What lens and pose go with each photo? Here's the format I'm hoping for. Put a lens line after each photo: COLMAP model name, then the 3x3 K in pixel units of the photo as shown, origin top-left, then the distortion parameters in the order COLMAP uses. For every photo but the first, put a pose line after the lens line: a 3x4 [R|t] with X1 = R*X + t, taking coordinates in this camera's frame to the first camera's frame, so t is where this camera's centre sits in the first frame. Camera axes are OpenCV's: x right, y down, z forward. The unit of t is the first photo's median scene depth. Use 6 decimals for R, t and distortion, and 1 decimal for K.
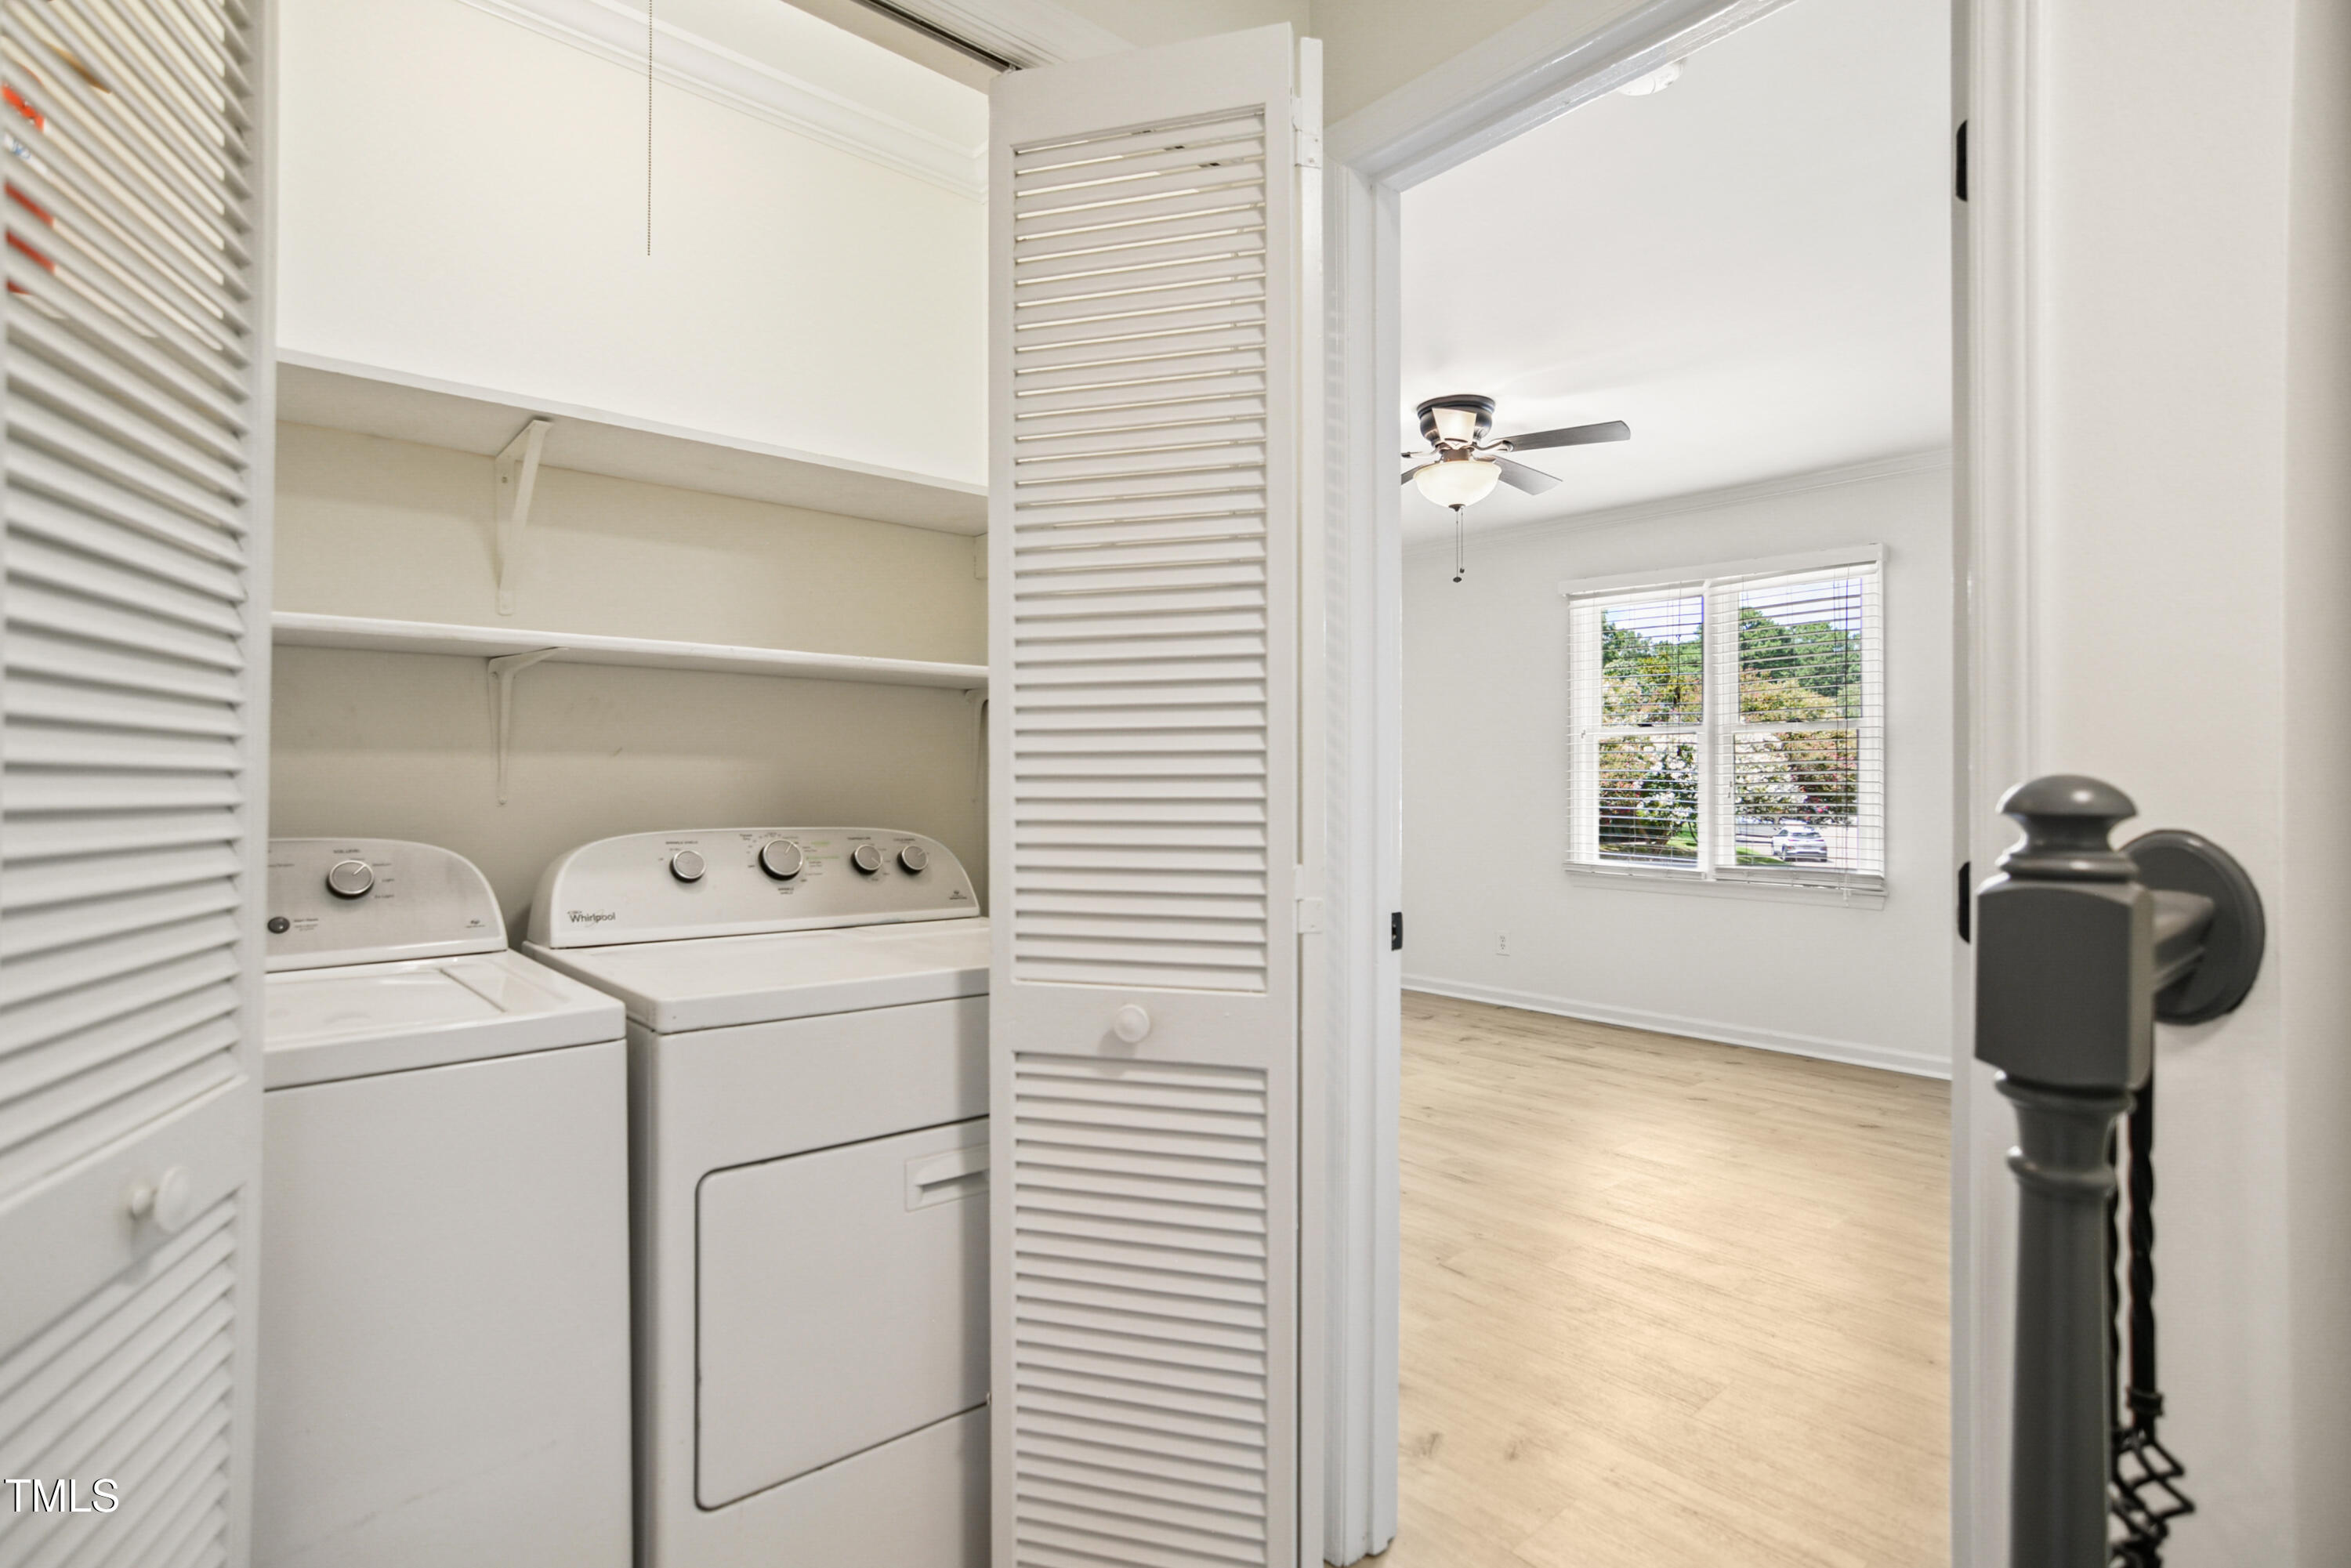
lens RADIAL K [[1148.5, 0, 1173.7], [0, 1148.5, 780.1], [0, 0, 1]] dist [-0.024666, 0.006625]
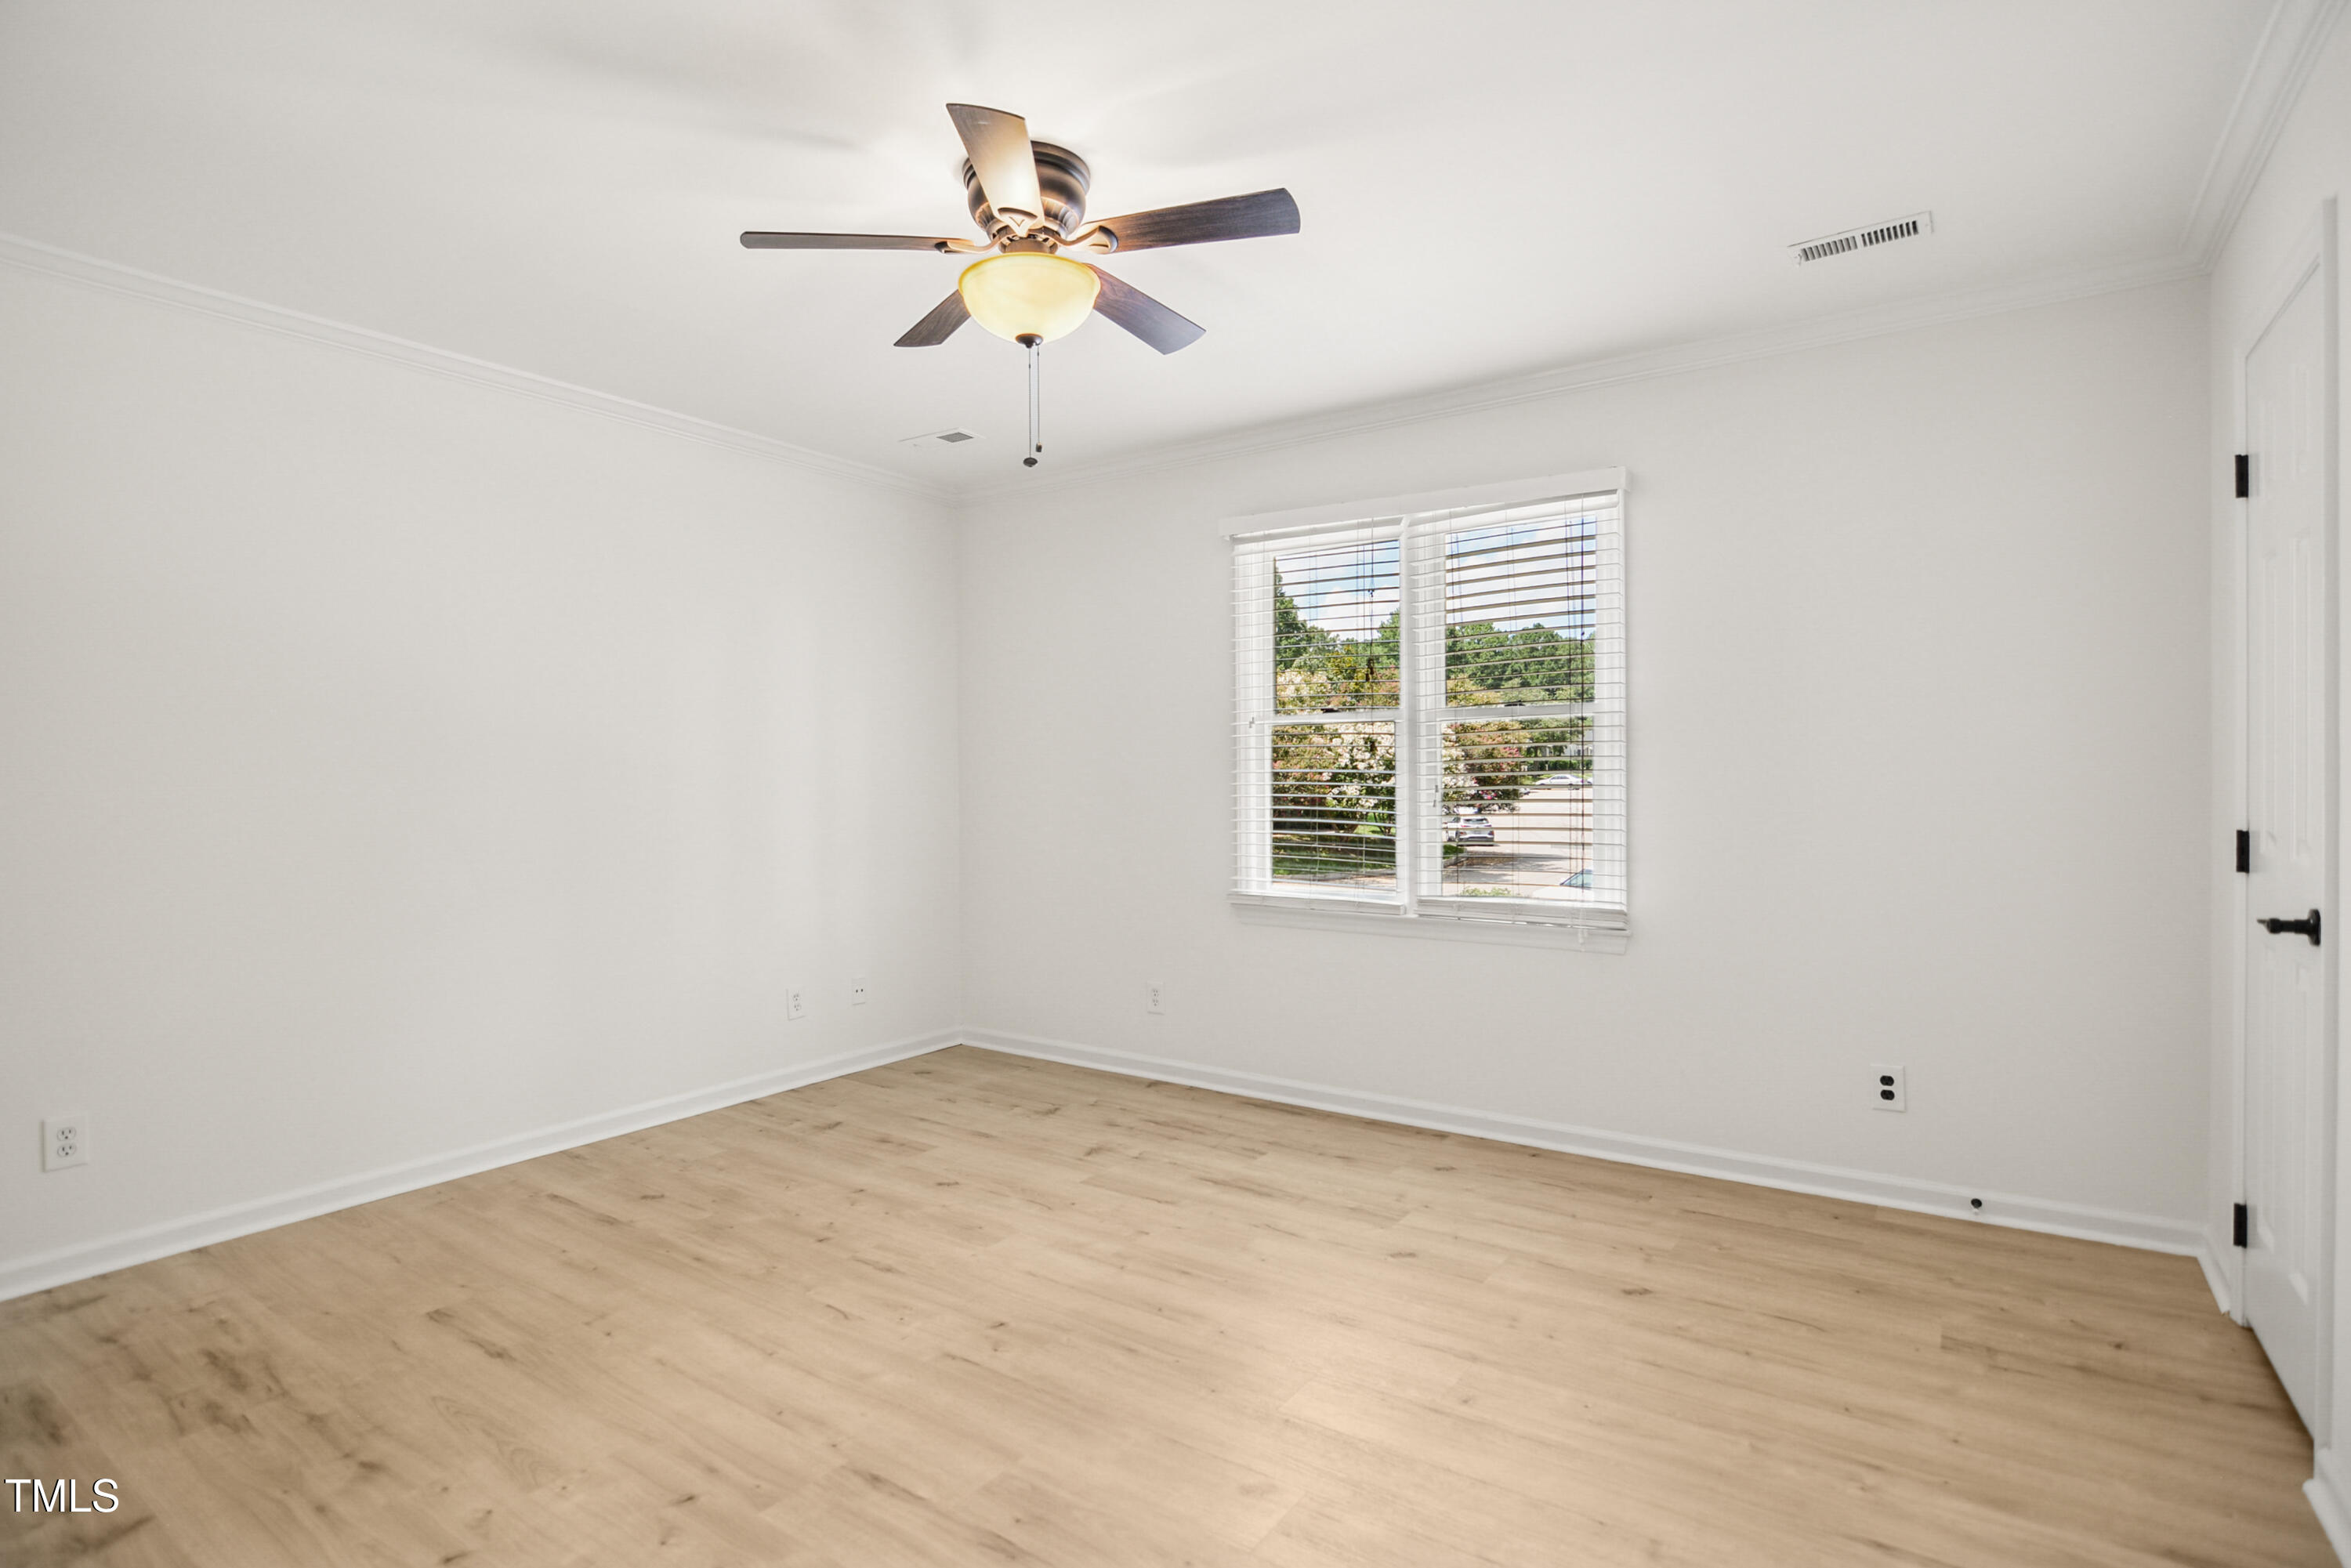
lens RADIAL K [[1148.5, 0, 1177.2], [0, 1148.5, 804.3], [0, 0, 1]] dist [-0.024666, 0.006625]
pose [[0.967633, -0.017087, 0.251783, 0.119897], [0.010074, 0.999525, 0.029115, -0.008944], [-0.252161, -0.025636, 0.967346, 0.282572]]
